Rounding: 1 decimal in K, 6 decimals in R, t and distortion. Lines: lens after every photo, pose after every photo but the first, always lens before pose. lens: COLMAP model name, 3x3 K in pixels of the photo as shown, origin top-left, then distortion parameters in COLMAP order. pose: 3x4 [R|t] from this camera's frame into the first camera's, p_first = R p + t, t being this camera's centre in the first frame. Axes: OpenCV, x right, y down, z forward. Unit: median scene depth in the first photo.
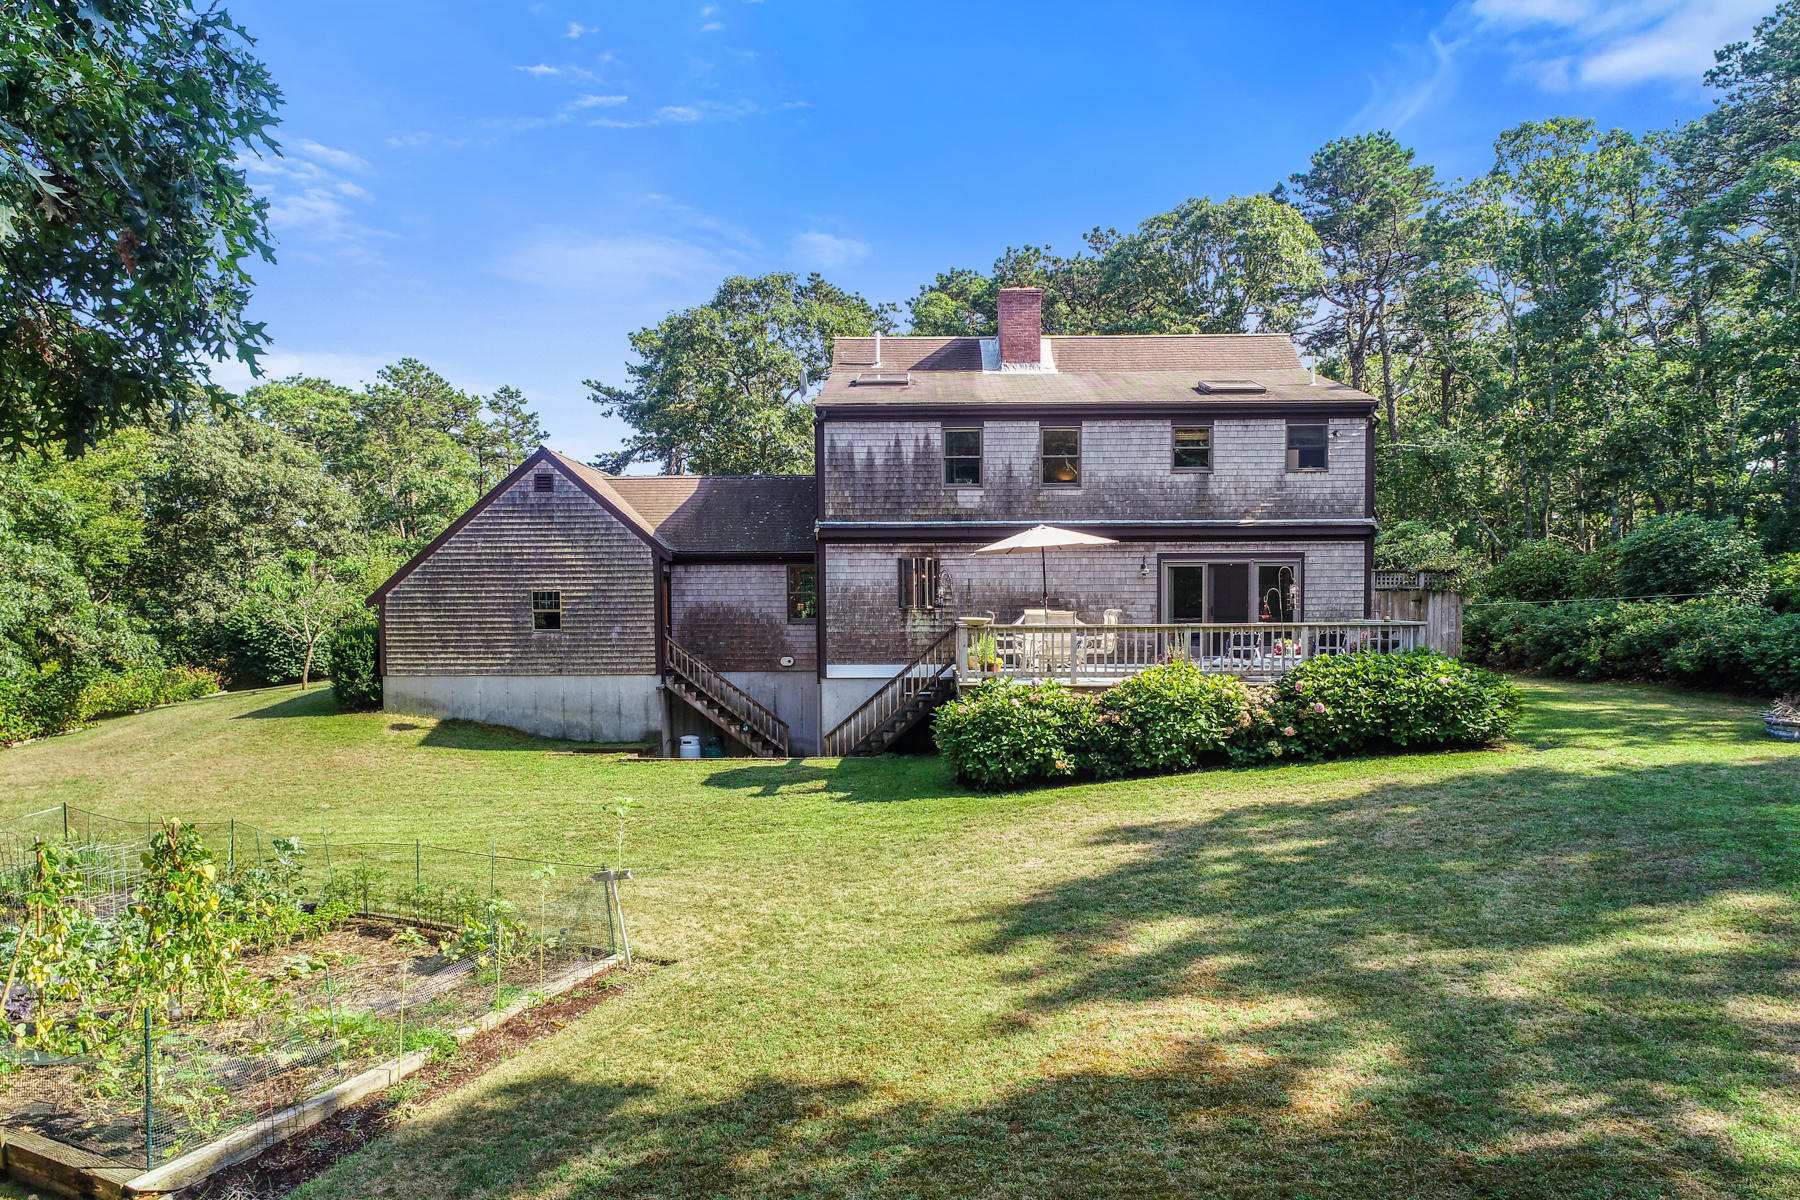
lens RADIAL K [[1243.0, 0, 911.4], [0, 1243.0, 597.0], [0, 0, 1]] dist [-0.006183, 0.002913]
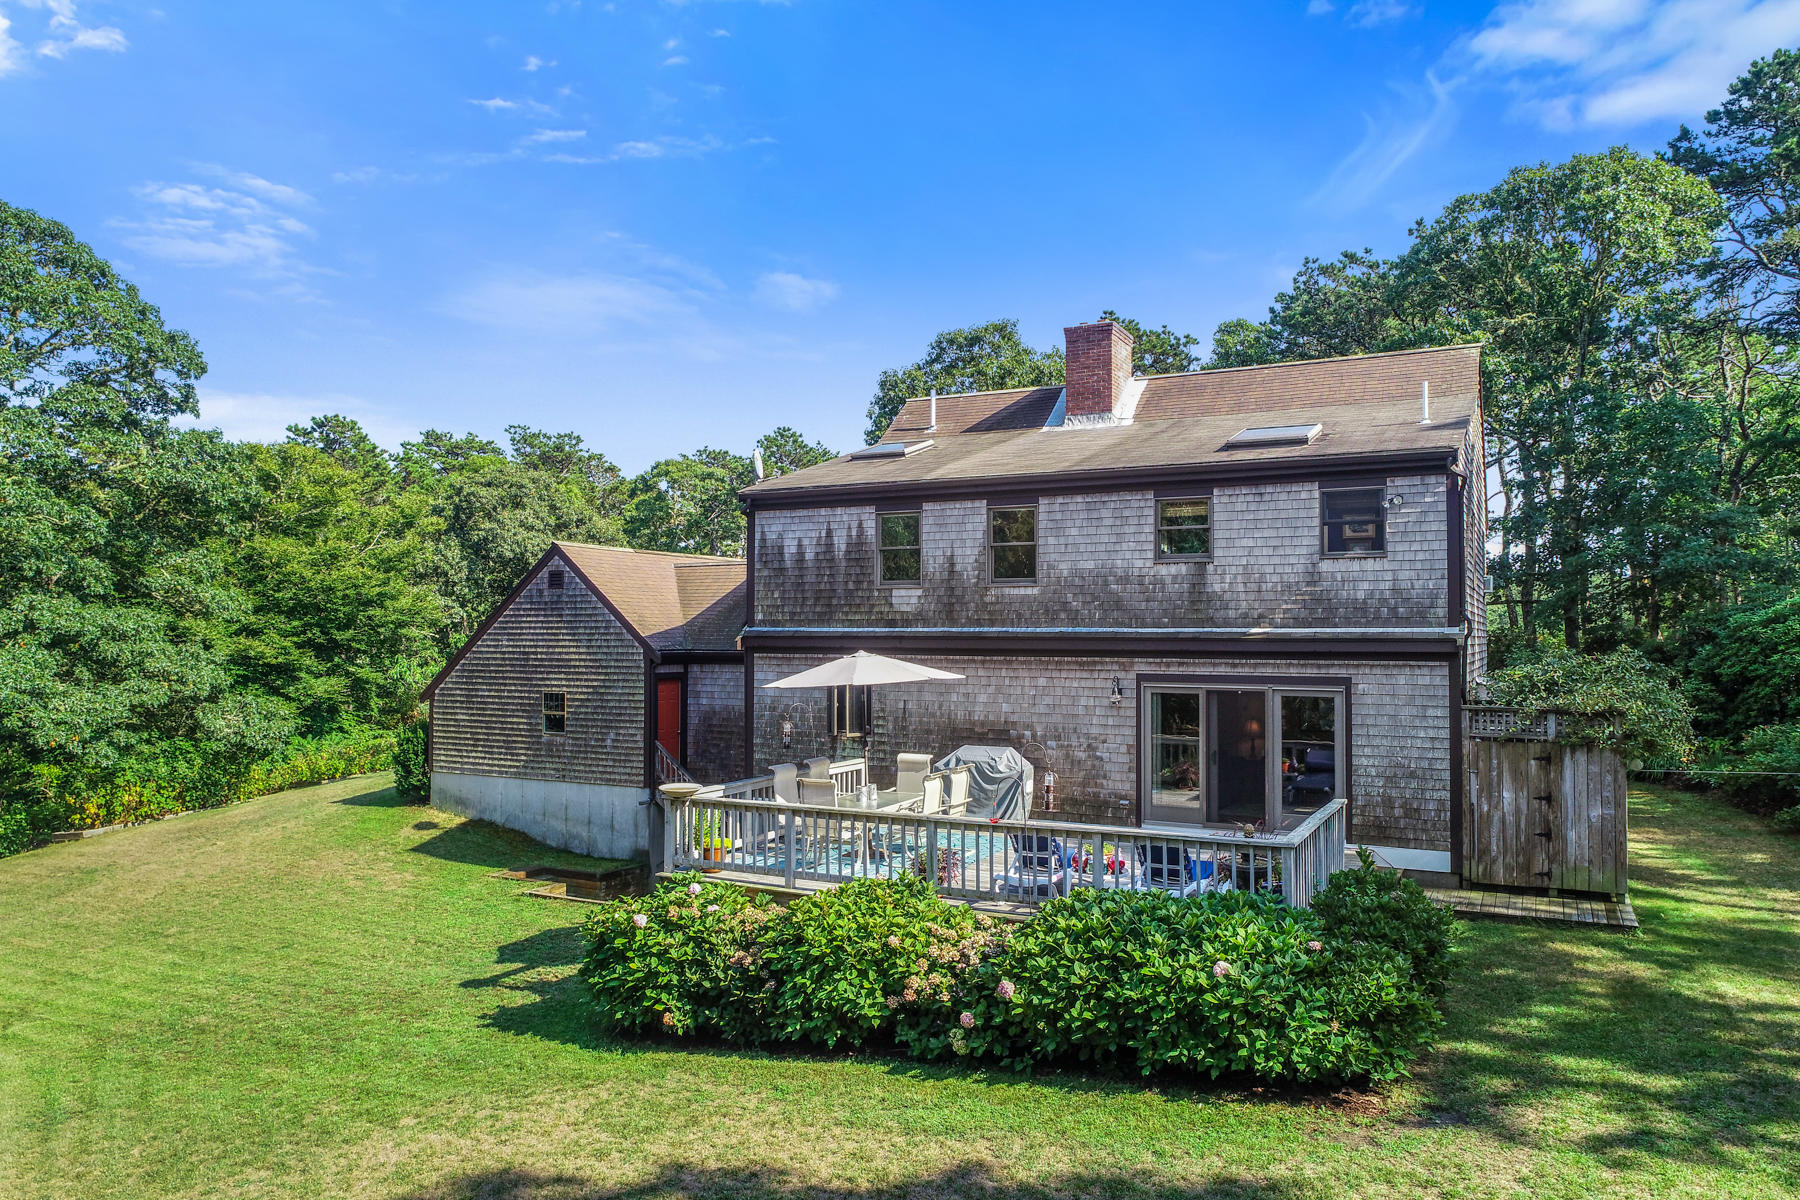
lens RADIAL K [[1203.2, 0, 899.8], [0, 1203.2, 532.7], [0, 0, 1]] dist [-0.001640, -0.001469]
pose [[0.892818, -0.029279, -0.449465, 0.393439], [-0.003273, 0.997437, -0.071476, -0.066714], [0.450405, 0.065287, 0.890434, 0.303228]]
